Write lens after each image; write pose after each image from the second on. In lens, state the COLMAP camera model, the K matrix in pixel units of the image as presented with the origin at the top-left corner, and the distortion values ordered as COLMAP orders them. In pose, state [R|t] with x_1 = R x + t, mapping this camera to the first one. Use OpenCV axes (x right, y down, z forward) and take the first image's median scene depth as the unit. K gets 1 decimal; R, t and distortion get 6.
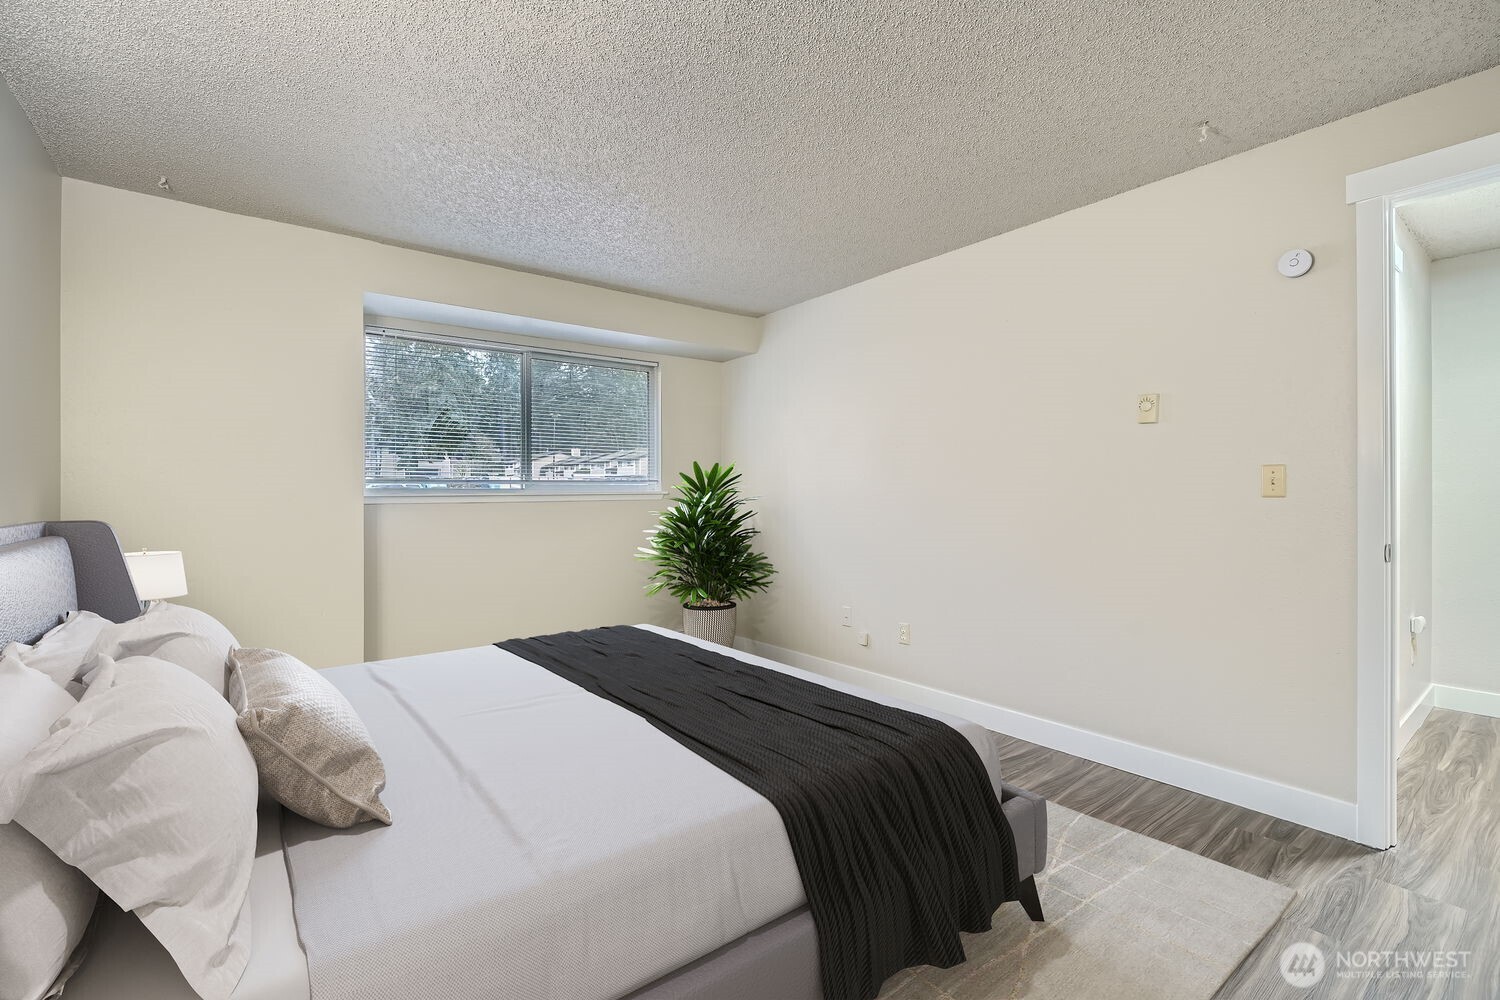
lens RADIAL K [[677.1, 0, 753.9], [0, 677.1, 498.0], [0, 0, 1]] dist [-0.003114, -0.000289]
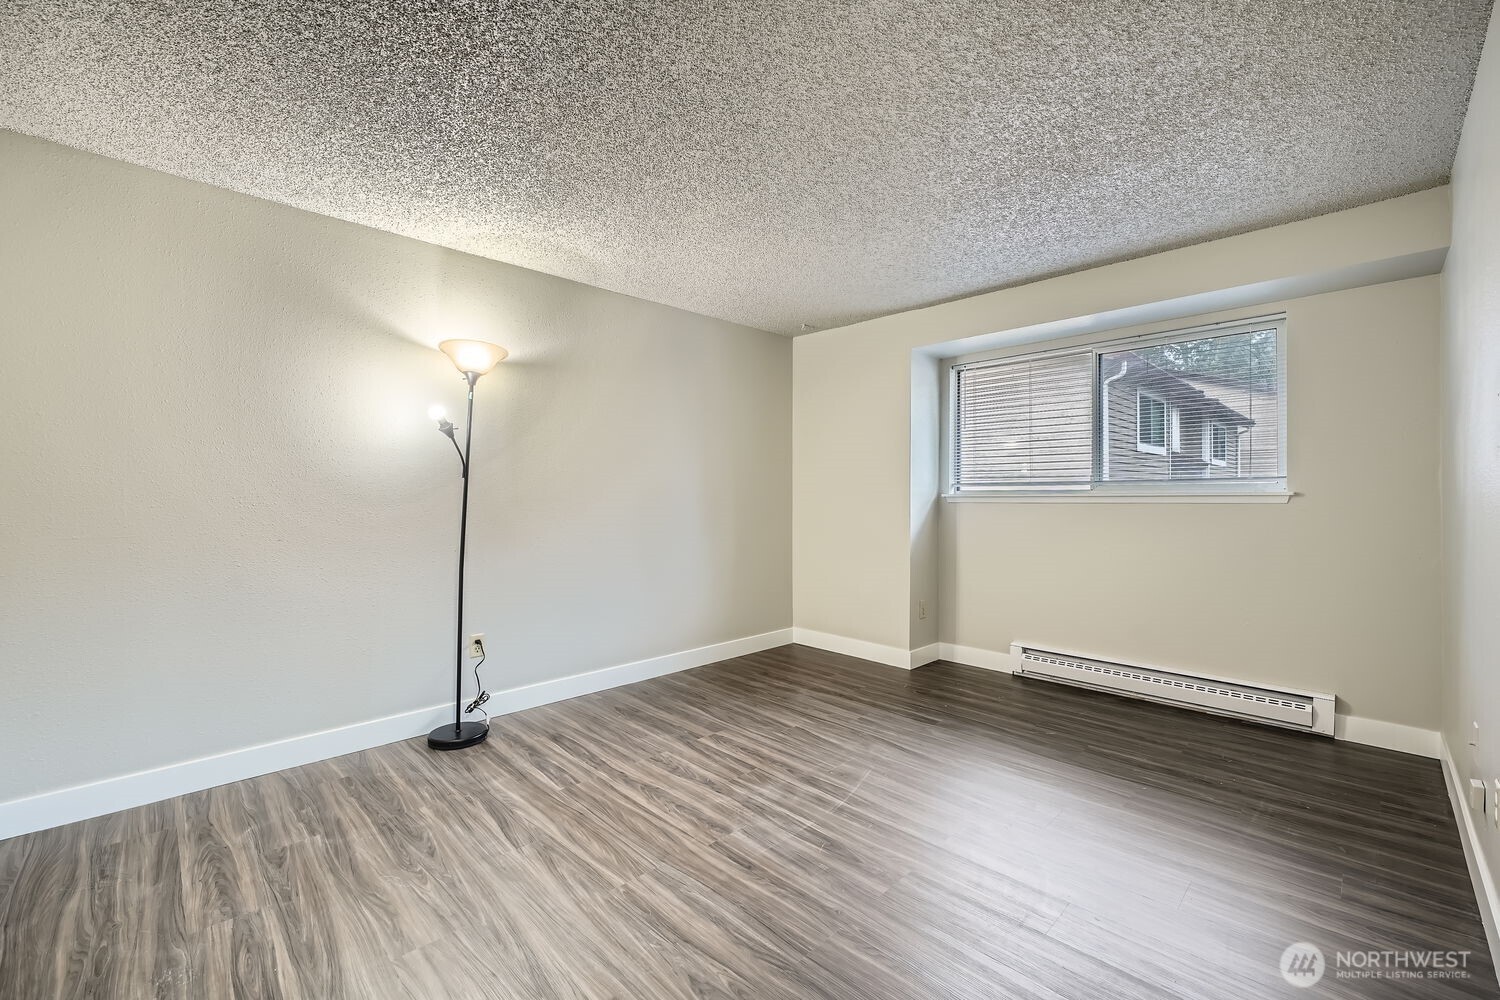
lens RADIAL K [[616.7, 0, 753.3], [0, 616.7, 493.5], [0, 0, 1]] dist [-0.000544, 0.000021]
pose [[0.113774, 0.003850, -0.993499, 0.535123], [-0.005629, 0.999979, 0.003231, -0.008982], [0.993491, 0.005225, 0.113794, 0.446327]]
